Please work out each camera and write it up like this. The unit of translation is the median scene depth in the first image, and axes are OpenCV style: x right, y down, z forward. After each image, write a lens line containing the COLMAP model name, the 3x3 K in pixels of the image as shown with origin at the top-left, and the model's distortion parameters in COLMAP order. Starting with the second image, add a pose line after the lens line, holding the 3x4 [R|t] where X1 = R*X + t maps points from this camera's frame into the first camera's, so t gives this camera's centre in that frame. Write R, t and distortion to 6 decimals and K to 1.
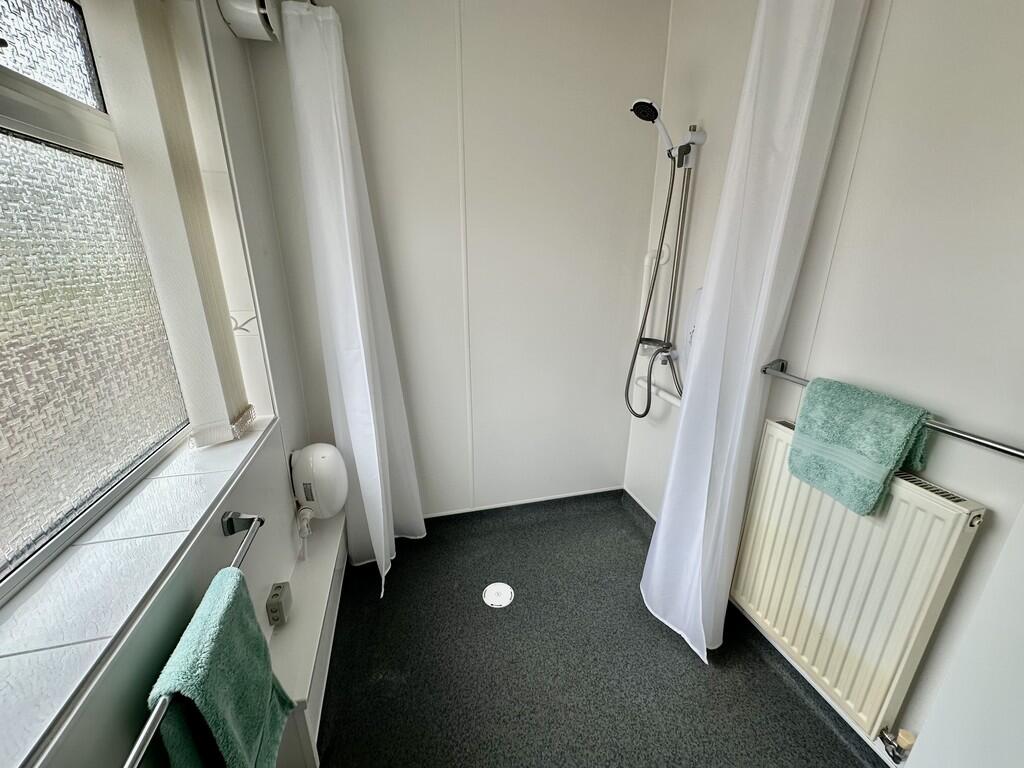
lens RADIAL K [[408.6, 0, 512.0], [0, 408.6, 384.0], [0, 0, 1]] dist [-0.001400, 0.000296]
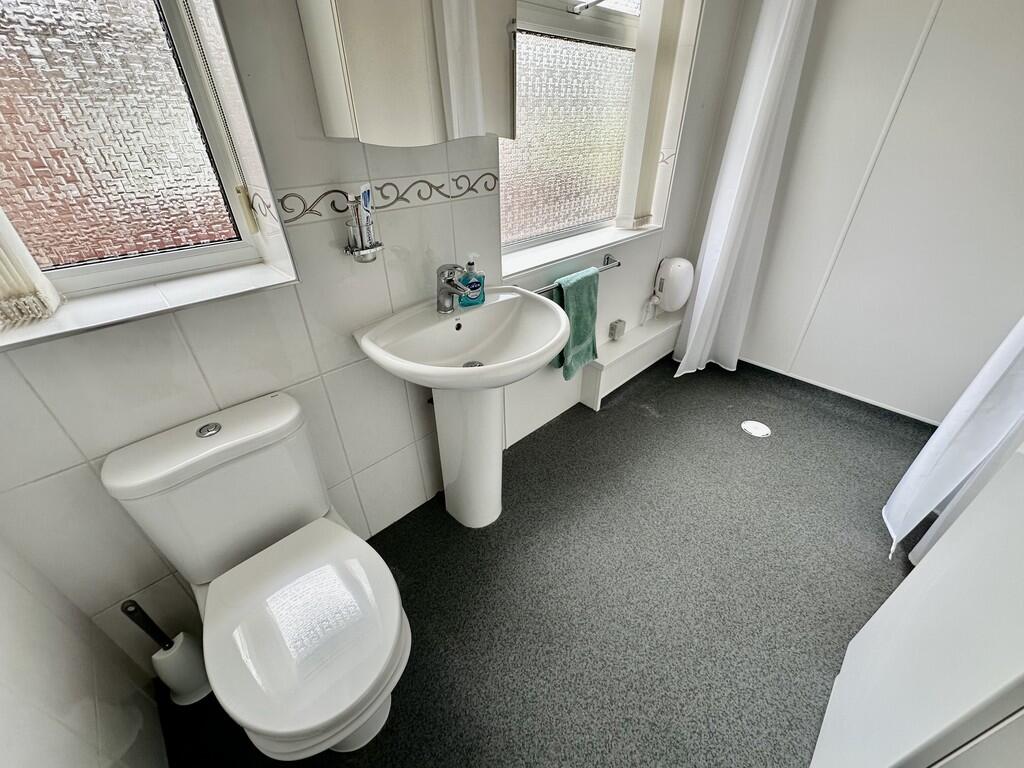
lens RADIAL K [[408.6, 0, 512.0], [0, 408.6, 384.0], [0, 0, 1]] dist [-0.001400, 0.000296]
pose [[0.485641, 0.458855, -0.744046, 0.554917], [-0.257924, 0.888479, 0.379580, 0.162179], [0.835242, 0.007568, 0.549831, -0.313263]]
